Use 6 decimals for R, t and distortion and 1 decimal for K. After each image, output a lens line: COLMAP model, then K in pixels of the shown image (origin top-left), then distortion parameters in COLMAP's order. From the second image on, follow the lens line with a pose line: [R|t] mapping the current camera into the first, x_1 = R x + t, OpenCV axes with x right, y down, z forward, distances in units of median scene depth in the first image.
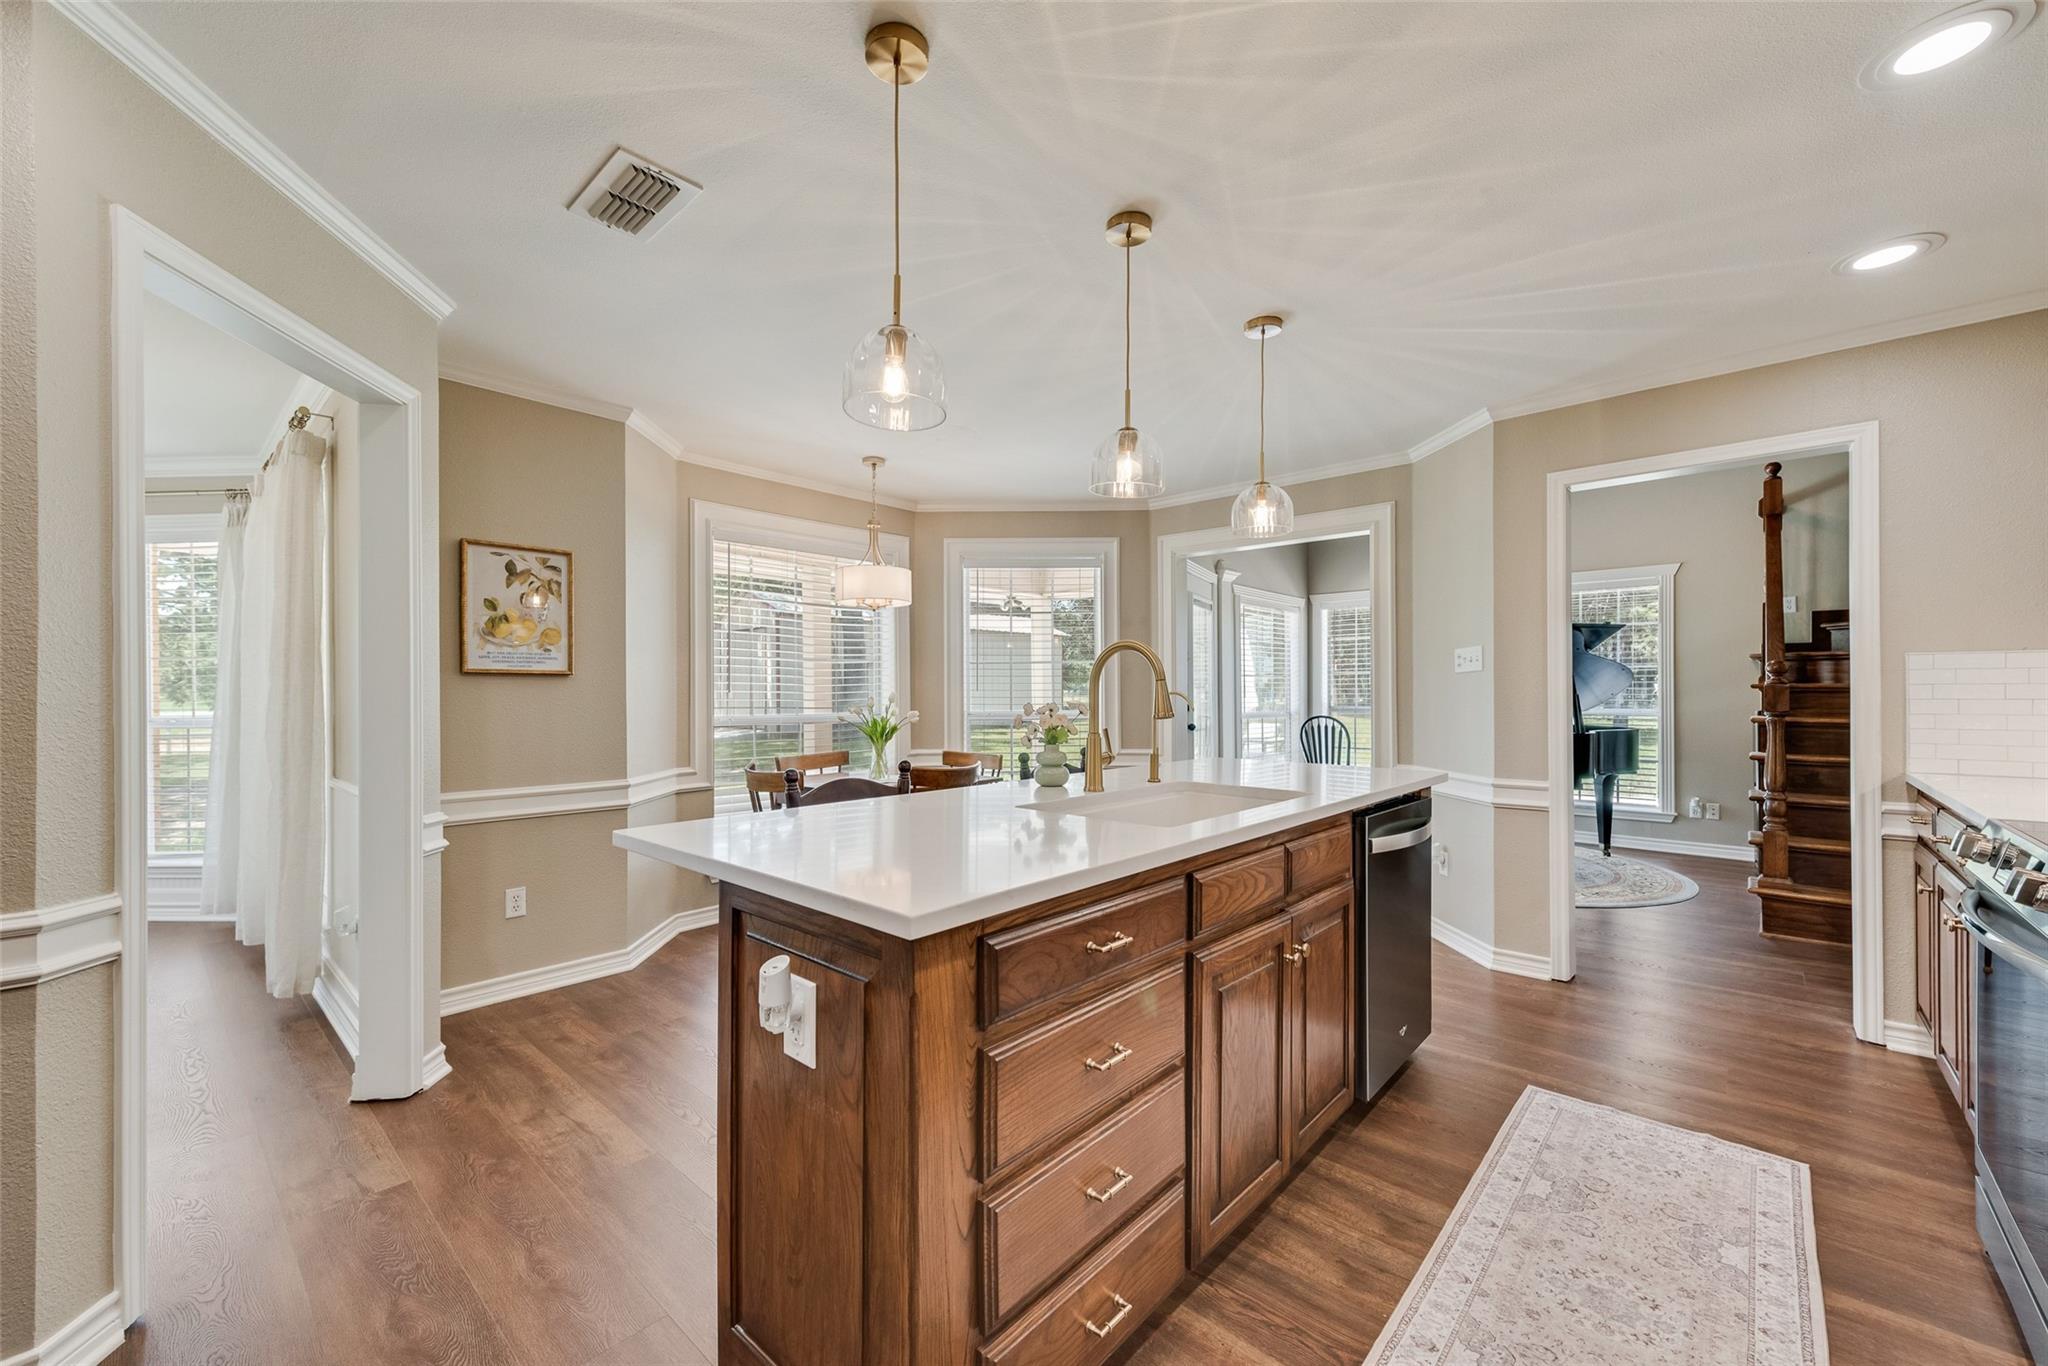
lens RADIAL K [[810.1, 0, 1015.6], [0, 810.1, 695.2], [0, 0, 1]] dist [0.000880, -0.000326]
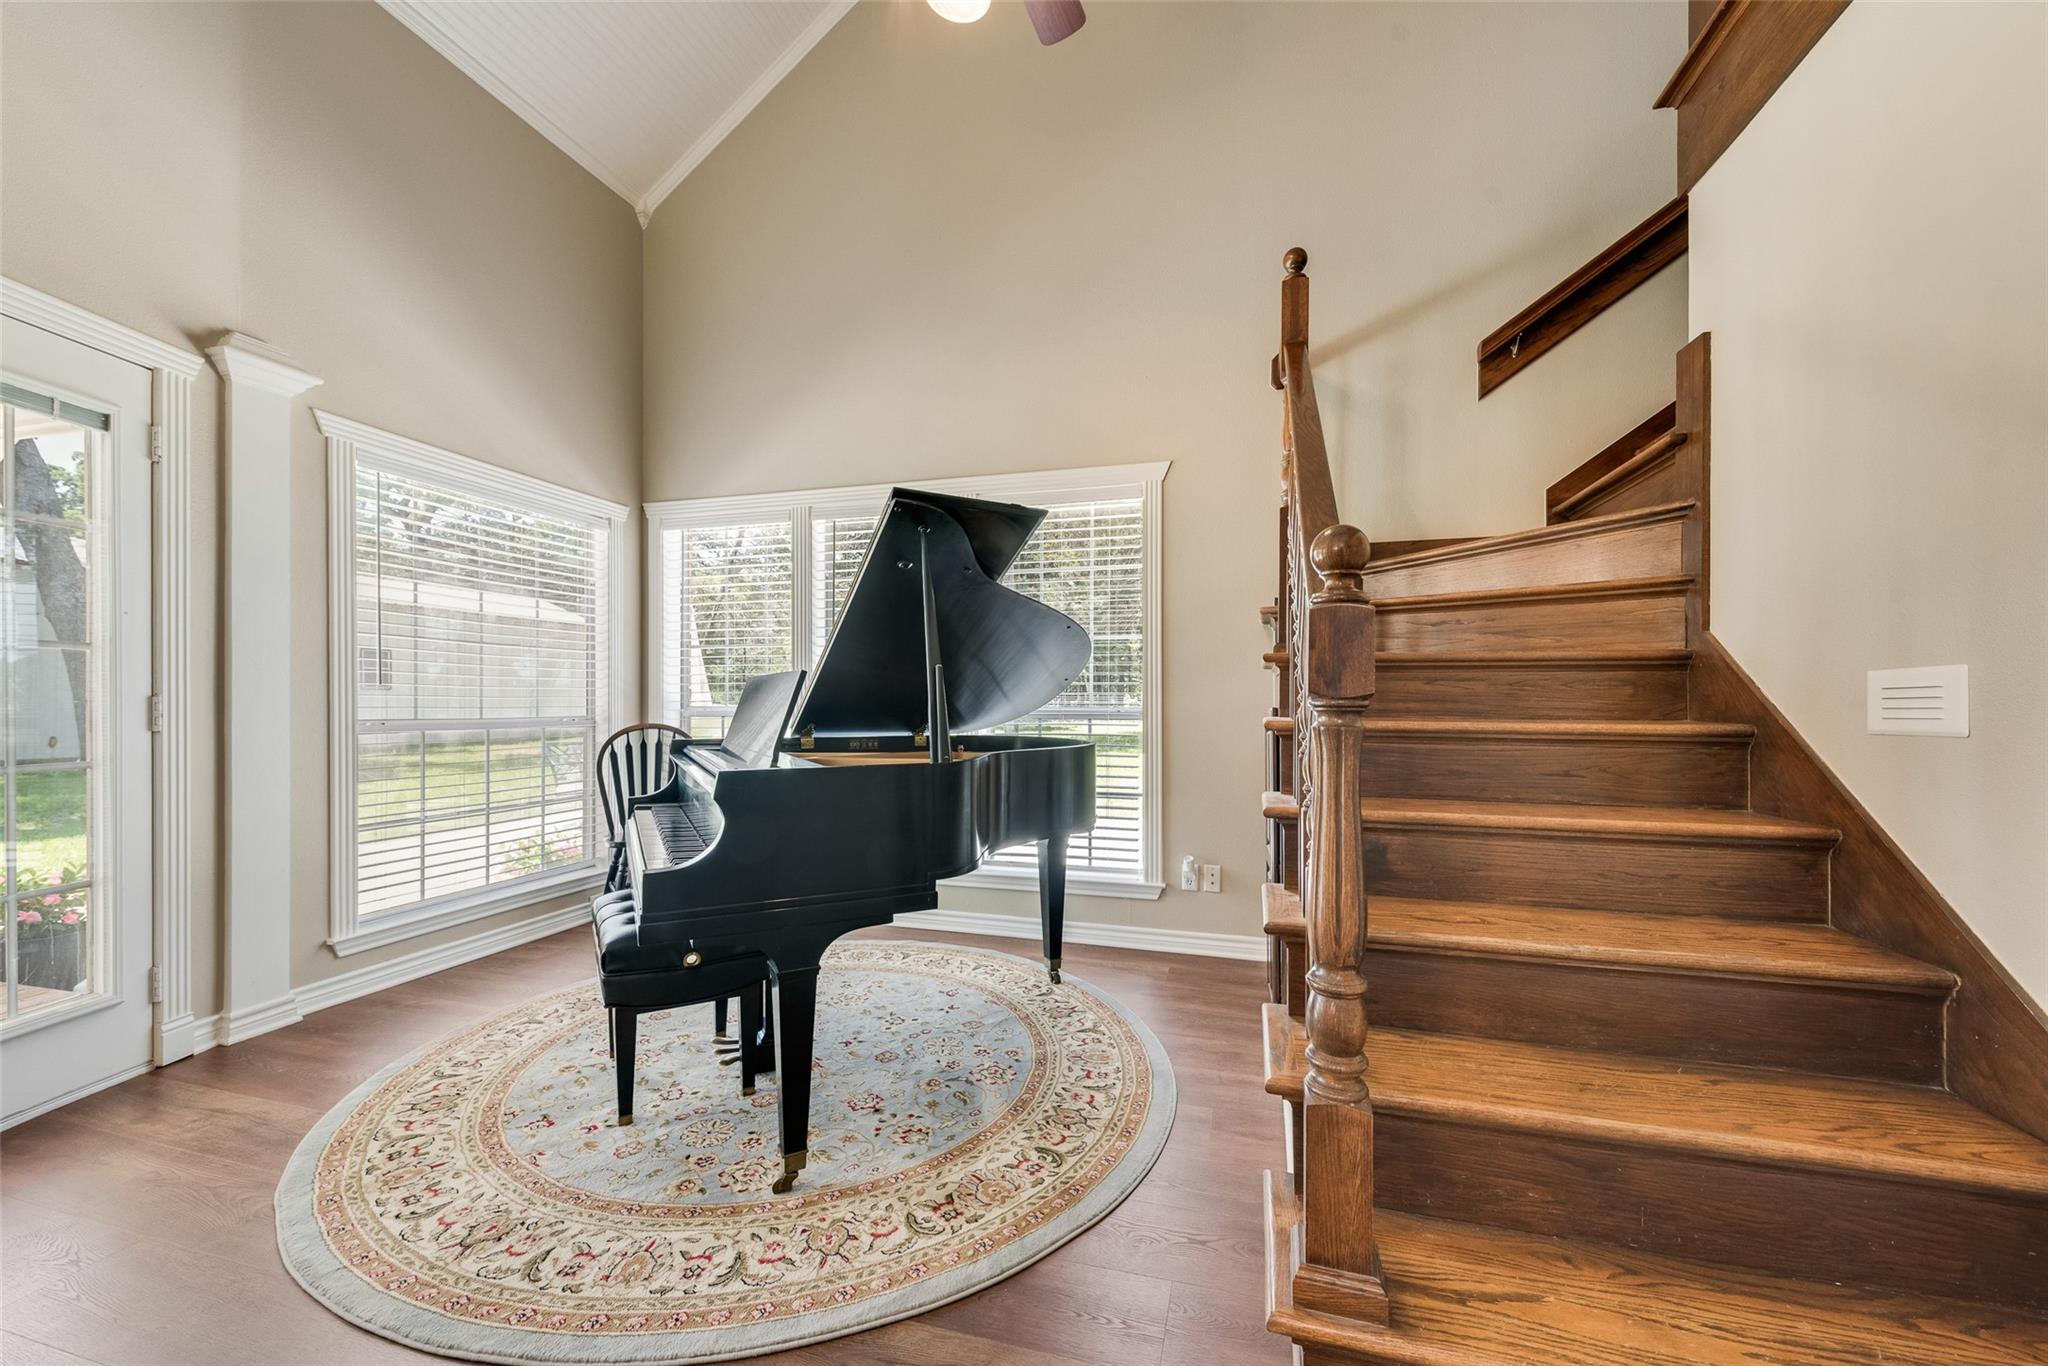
lens RADIAL K [[810.1, 0, 1024.0], [0, 810.1, 694.9], [0, 0, 1]] dist [0.000880, -0.000326]
pose [[0.895732, 0.008778, 0.444509, 0.698302], [-0.004632, 0.999935, -0.010413, 0.022293], [-0.444571, 0.007268, 0.895714, 0.781602]]
